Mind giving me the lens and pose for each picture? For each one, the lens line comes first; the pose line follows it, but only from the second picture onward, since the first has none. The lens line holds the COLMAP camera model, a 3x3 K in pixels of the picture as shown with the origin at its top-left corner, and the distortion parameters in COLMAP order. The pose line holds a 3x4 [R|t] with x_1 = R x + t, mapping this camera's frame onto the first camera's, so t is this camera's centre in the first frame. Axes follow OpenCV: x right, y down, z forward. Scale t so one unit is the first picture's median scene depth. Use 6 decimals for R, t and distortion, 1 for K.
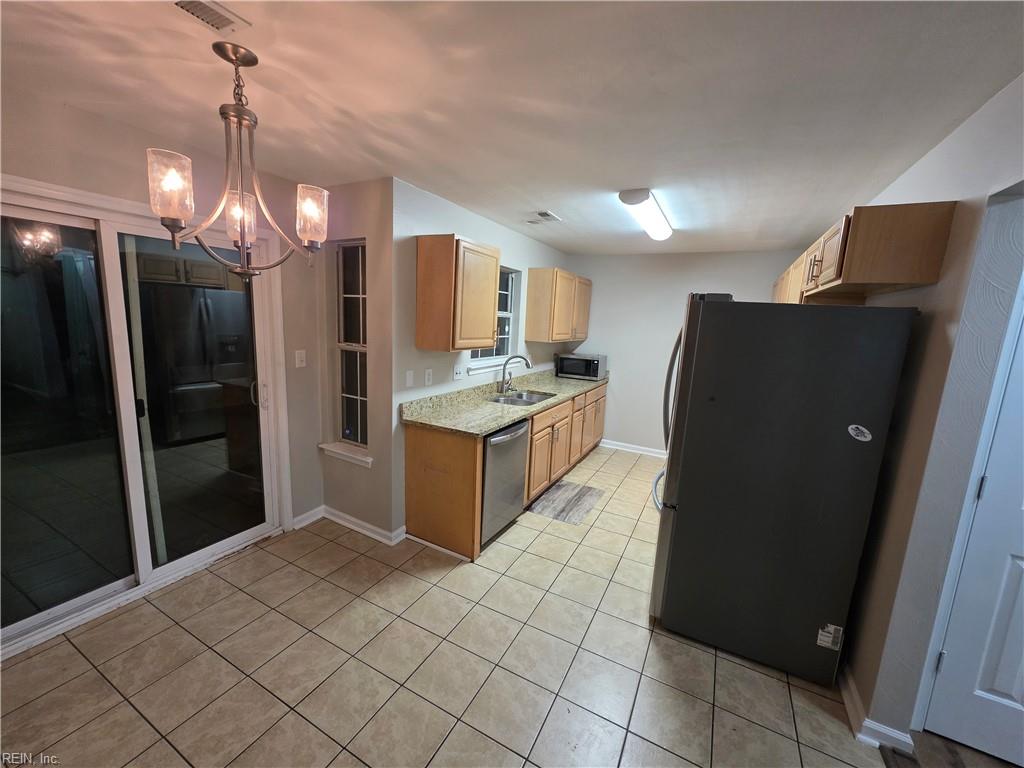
lens RADIAL K [[409.5, 0, 510.0], [0, 409.5, 384.5], [0, 0, 1]] dist [-0.001328, 0.000083]
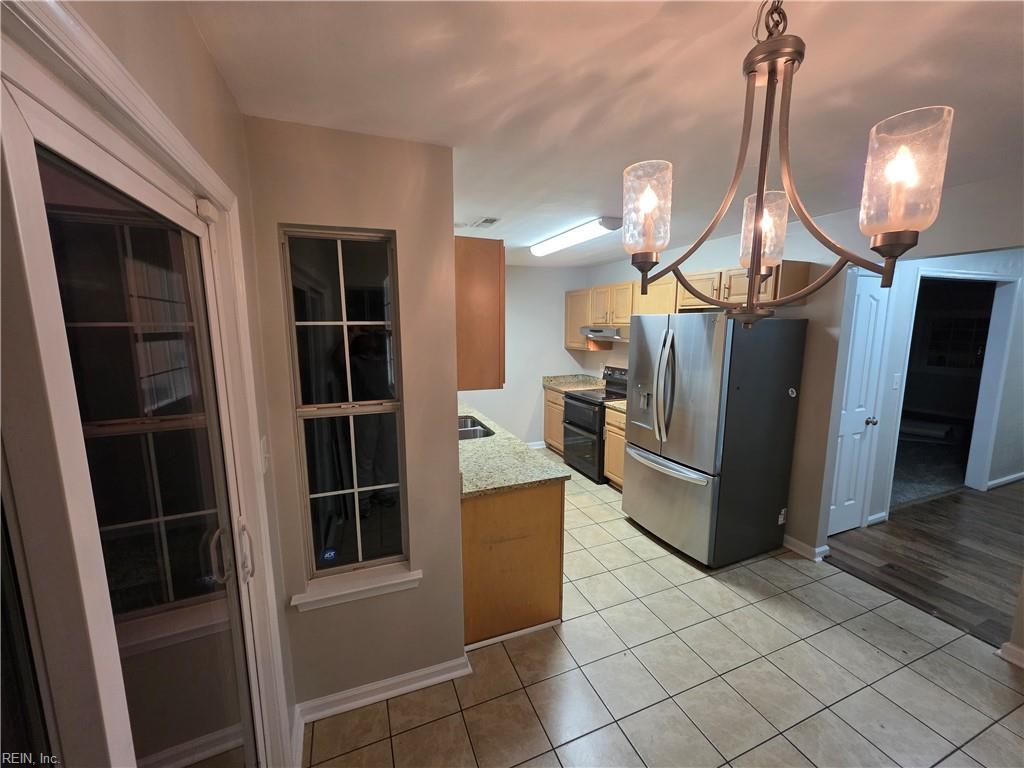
lens RADIAL K [[409.5, 0, 512.8], [0, 409.5, 383.7], [0, 0, 1]] dist [-0.001328, 0.000083]
pose [[0.639870, -0.163477, 0.750894, -0.839442], [0.160845, 0.983959, 0.077155, -0.170436], [-0.751462, 0.071409, 0.655901, 0.539647]]
